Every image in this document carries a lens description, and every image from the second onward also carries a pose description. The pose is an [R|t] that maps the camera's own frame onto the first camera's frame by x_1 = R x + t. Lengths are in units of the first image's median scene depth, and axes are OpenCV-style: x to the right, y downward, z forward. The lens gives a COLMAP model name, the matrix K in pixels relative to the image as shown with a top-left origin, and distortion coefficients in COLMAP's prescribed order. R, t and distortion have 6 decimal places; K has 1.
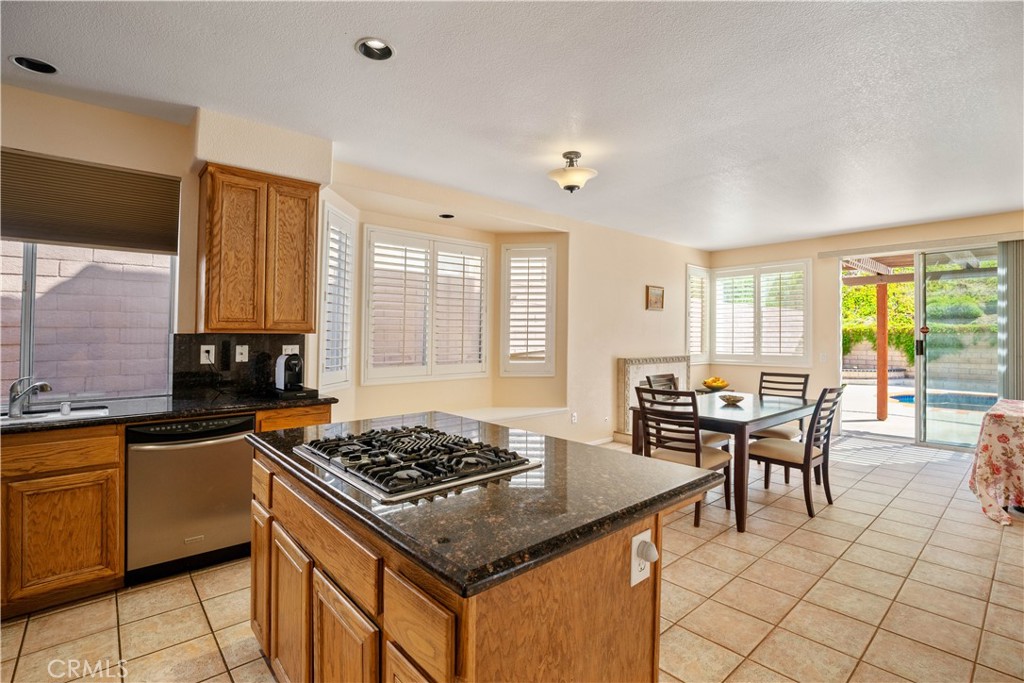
lens RADIAL K [[478.7, 0, 516.5], [0, 478.7, 327.8], [0, 0, 1]] dist [-0.011070, -0.000114]
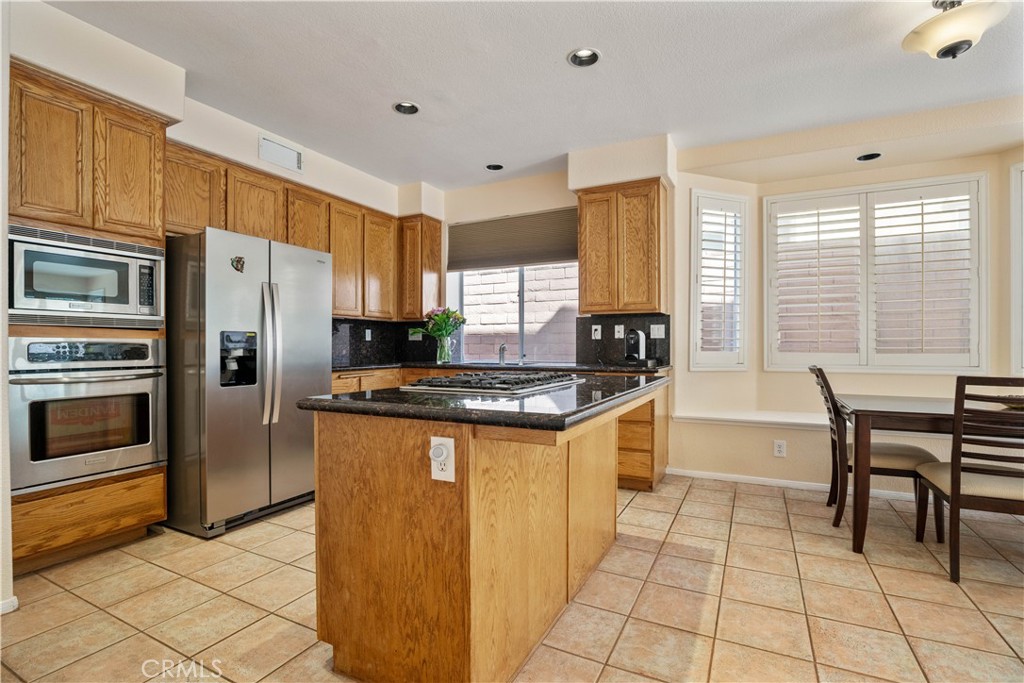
lens RADIAL K [[486.3, 0, 515.5], [0, 486.3, 341.8], [0, 0, 1]] dist [-0.016614, -0.000147]
pose [[0.364924, -0.006060, -0.931018, 0.380525], [0.014228, 0.999898, -0.000931, 0.057527], [0.930929, -0.012907, 0.364973, 0.204941]]
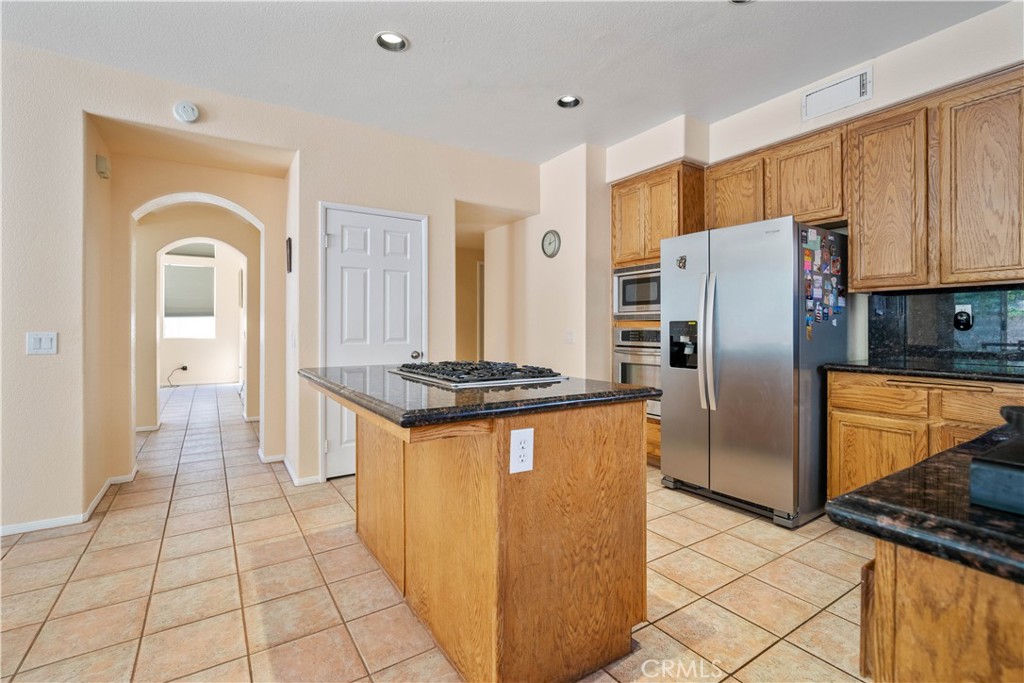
lens RADIAL K [[478.7, 0, 516.5], [0, 478.7, 327.8], [0, 0, 1]] dist [-0.011070, -0.000114]
pose [[-0.987765, 0.000287, 0.155949, -0.194565], [-0.001936, 0.999899, -0.014103, 0.058839], [-0.155937, -0.014232, -0.987664, 0.834427]]
